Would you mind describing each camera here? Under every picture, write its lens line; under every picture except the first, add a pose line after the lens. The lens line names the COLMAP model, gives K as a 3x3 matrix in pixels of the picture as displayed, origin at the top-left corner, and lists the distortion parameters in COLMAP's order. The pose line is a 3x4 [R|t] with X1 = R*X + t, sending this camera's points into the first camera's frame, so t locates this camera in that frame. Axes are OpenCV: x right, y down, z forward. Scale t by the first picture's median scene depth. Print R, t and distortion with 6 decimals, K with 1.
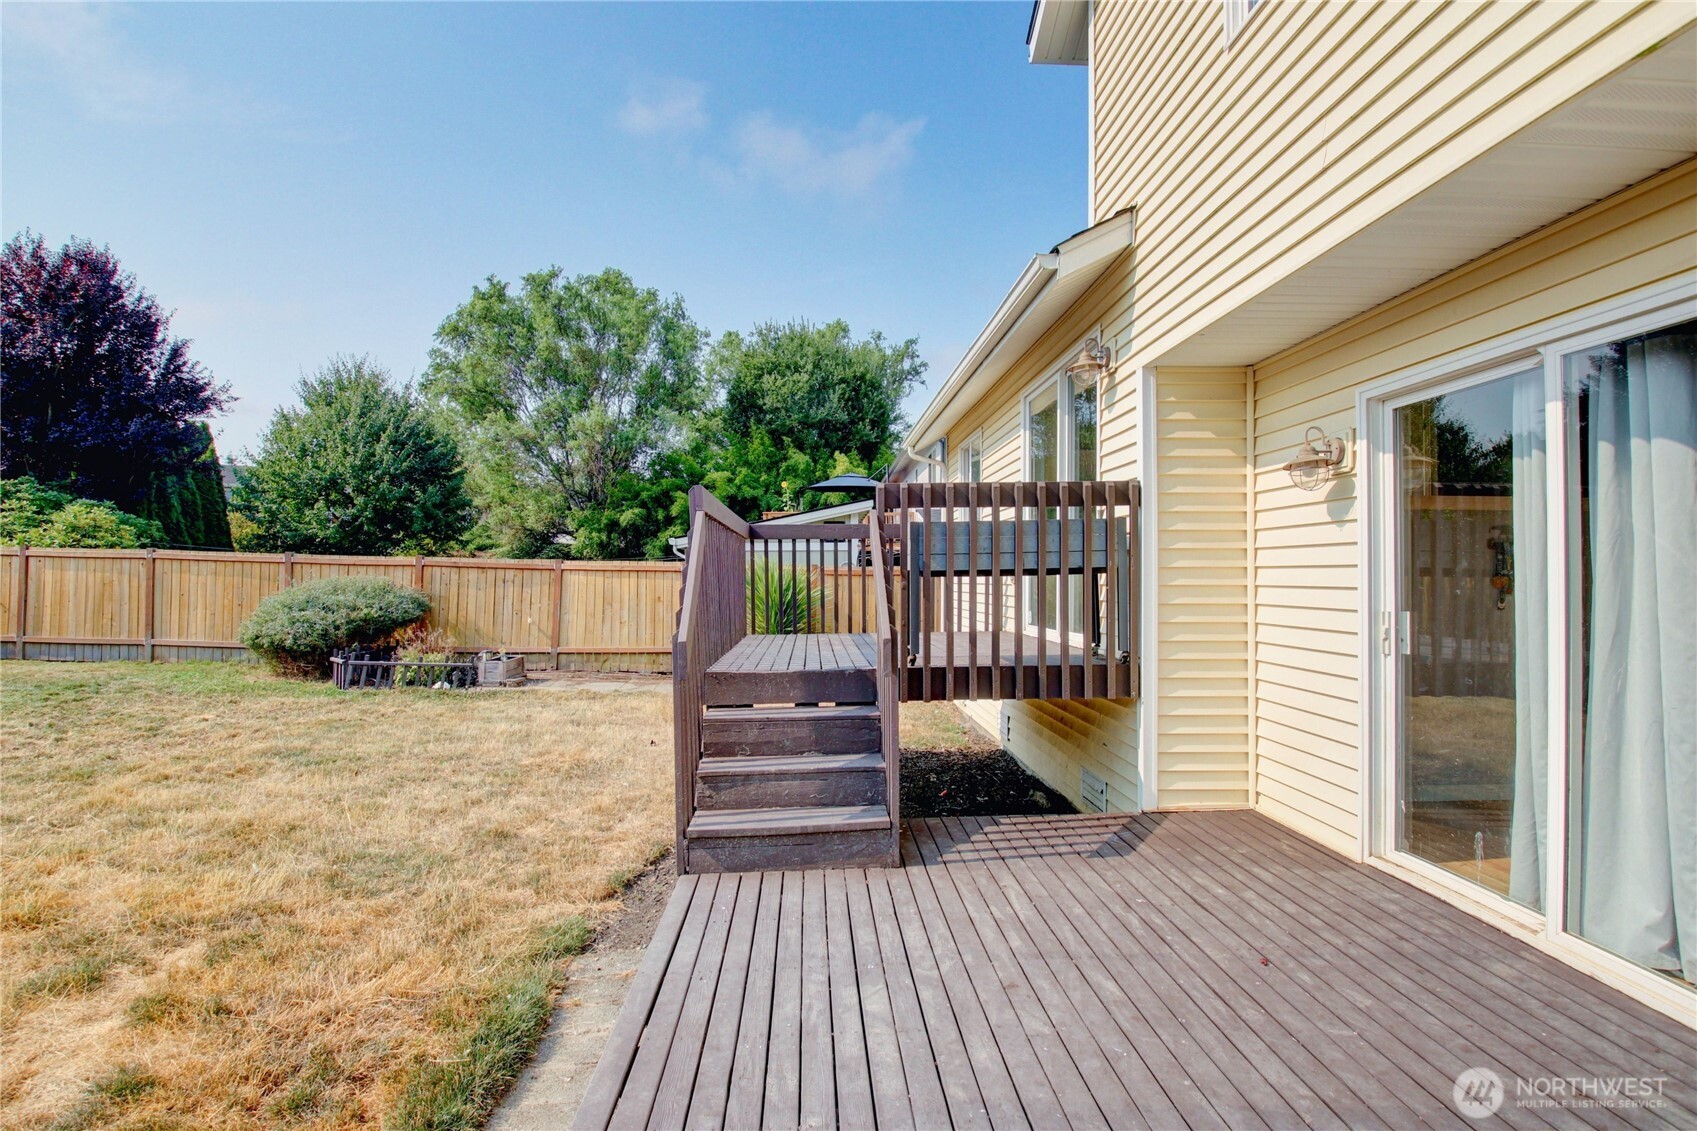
lens RADIAL K [[815.2, 0, 844.5], [0, 815.2, 569.4], [0, 0, 1]] dist [0.022055, -0.035108]
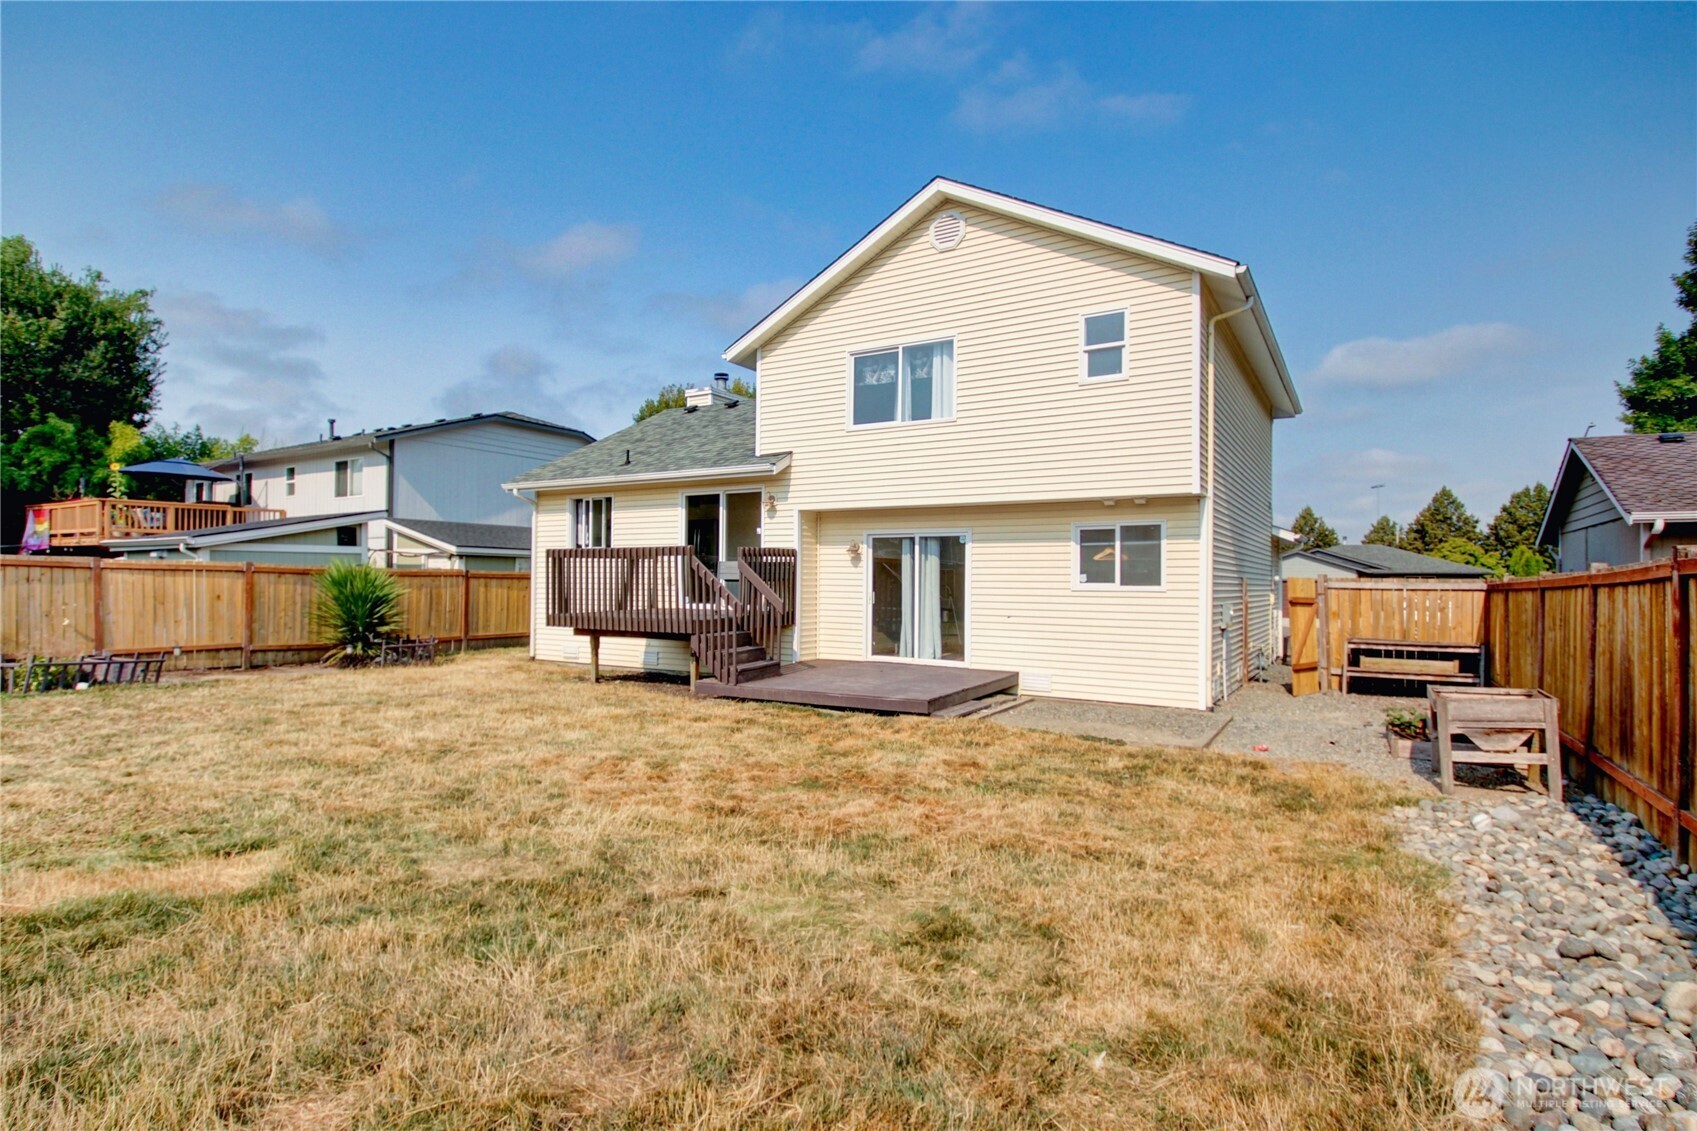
lens RADIAL K [[815.2, 0, 844.5], [0, 815.2, 569.4], [0, 0, 1]] dist [0.022055, -0.035108]
pose [[0.515537, -0.003227, 0.856861, -1.383037], [-0.017372, 0.999748, 0.014217, -0.053662], [-0.856691, -0.022215, 0.515351, -0.440262]]
